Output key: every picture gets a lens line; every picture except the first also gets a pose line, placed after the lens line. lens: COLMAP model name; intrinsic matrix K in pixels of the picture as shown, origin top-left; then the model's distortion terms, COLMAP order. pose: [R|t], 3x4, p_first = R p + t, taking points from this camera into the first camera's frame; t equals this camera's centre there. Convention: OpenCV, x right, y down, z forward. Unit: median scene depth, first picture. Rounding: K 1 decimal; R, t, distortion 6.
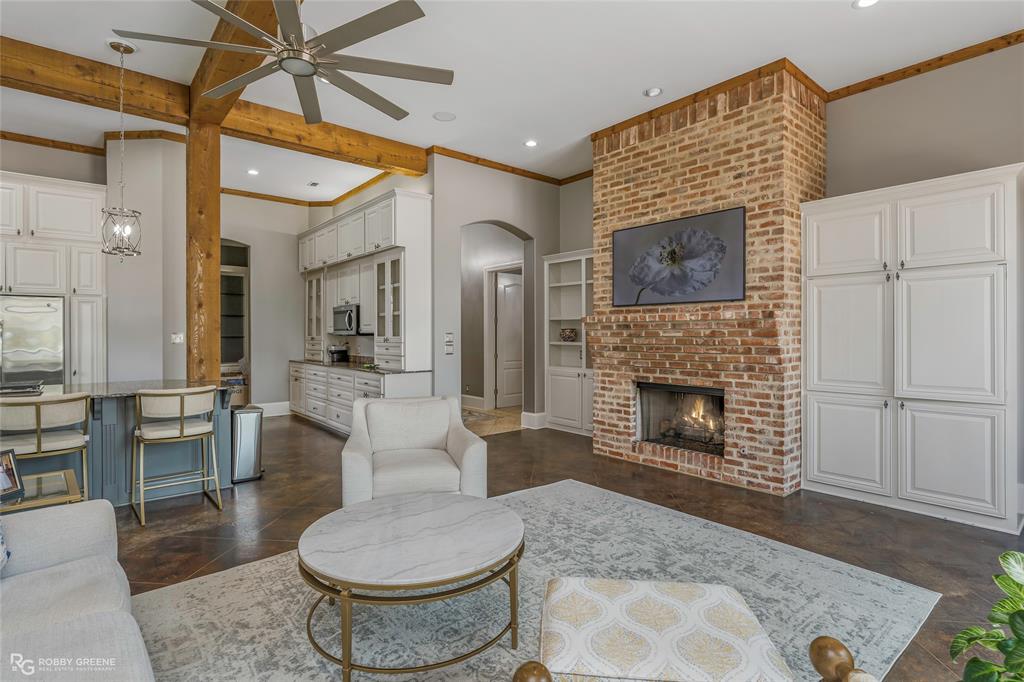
lens RADIAL K [[510.2, 0, 517.3], [0, 510.2, 339.1], [0, 0, 1]] dist [-0.005718, 0.002482]
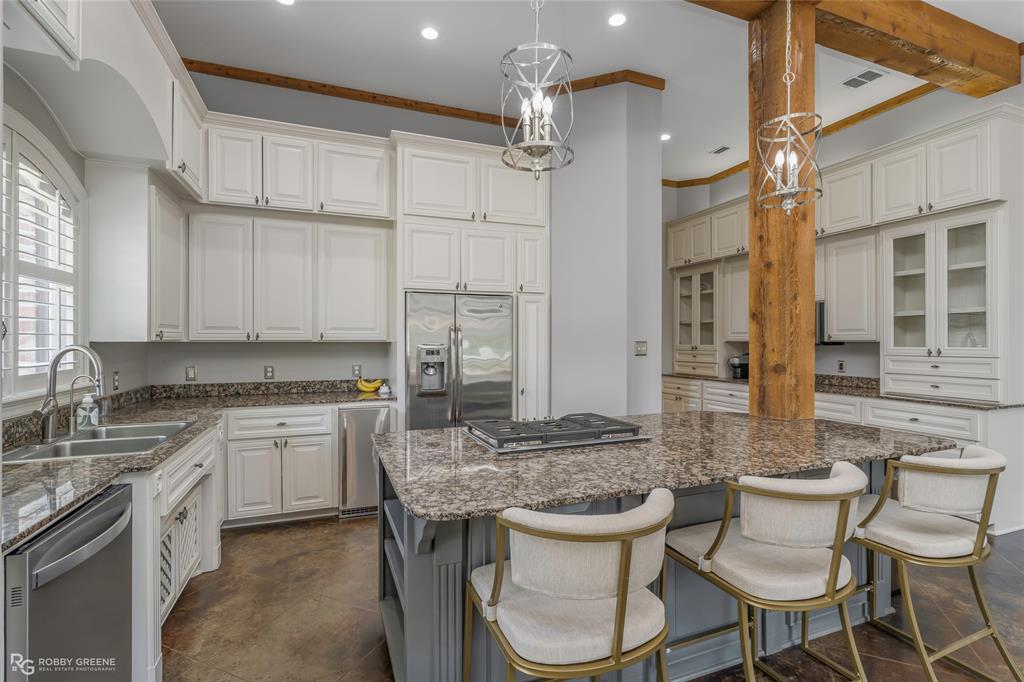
lens RADIAL K [[468.2, 0, 510.3], [0, 468.2, 340.4], [0, 0, 1]] dist [-0.011192, -0.000171]
pose [[0.947206, -0.003318, -0.320608, -0.258986], [-0.001450, 0.999892, -0.014633, -0.000878], [0.320622, 0.014325, 0.947099, 0.121325]]
